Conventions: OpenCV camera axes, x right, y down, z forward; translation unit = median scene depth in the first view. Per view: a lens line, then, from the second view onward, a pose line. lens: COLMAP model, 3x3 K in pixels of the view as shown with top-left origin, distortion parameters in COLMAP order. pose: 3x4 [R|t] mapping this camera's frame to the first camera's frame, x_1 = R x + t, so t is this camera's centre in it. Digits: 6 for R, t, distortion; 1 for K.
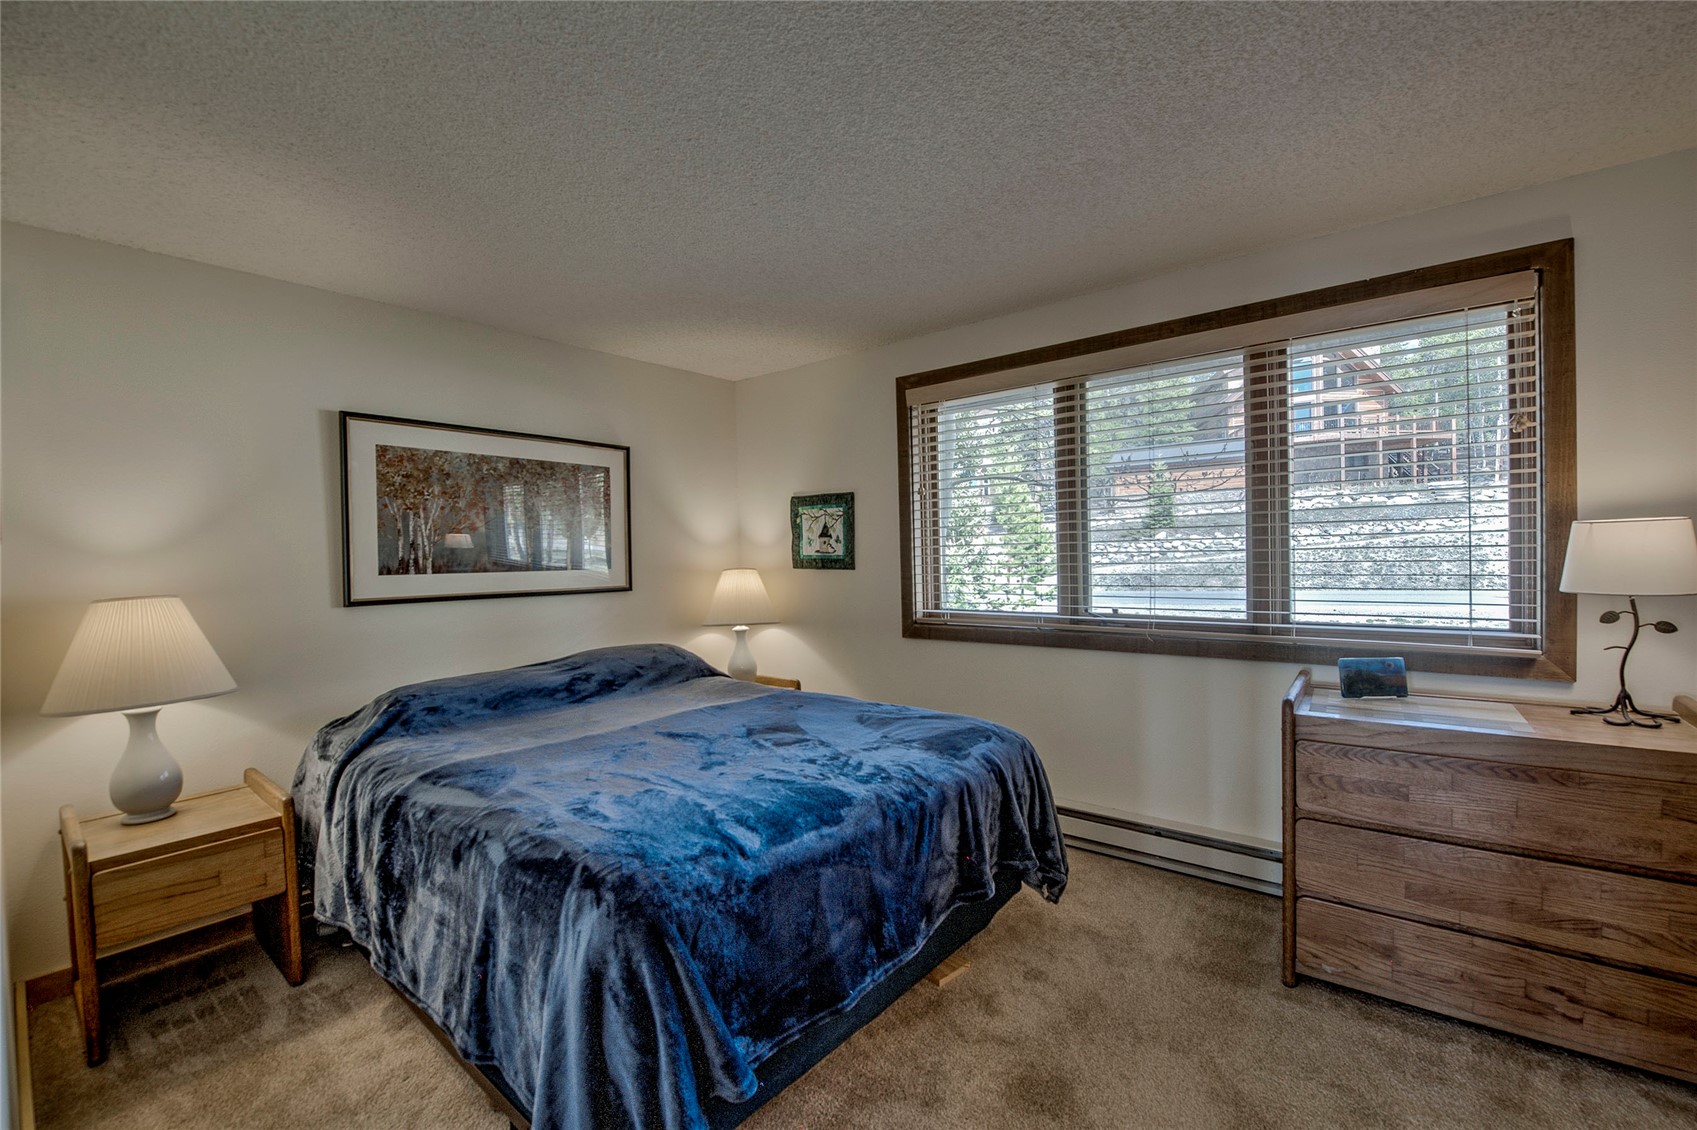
lens RADIAL K [[692.1, 0, 848.3], [0, 692.1, 561.9], [0, 0, 1]] dist [-0.012053, -0.002437]
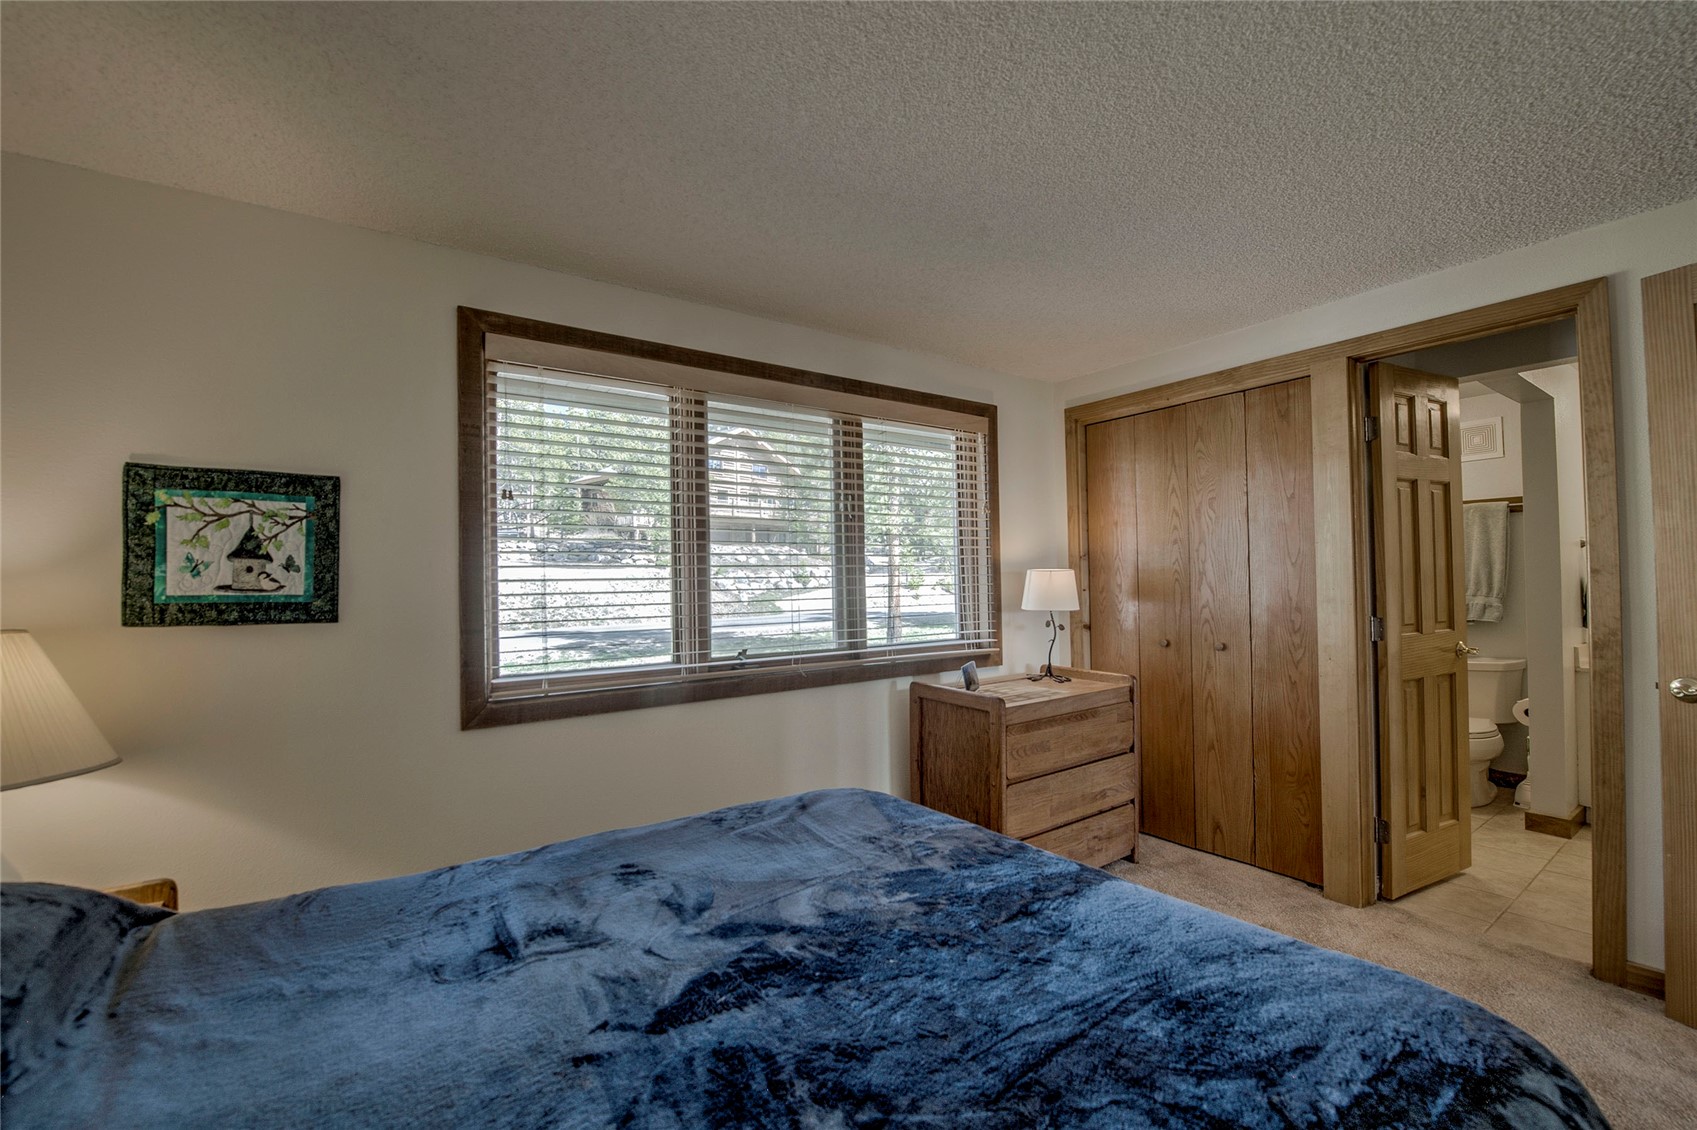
lens RADIAL K [[692.1, 0, 837.6], [0, 692.1, 572.3], [0, 0, 1]] dist [-0.012053, -0.002437]
pose [[0.299081, 0.038393, 0.953455, -0.375150], [0.029673, 0.998333, -0.049508, 0.010323], [-0.953766, 0.043099, 0.297443, 0.469395]]
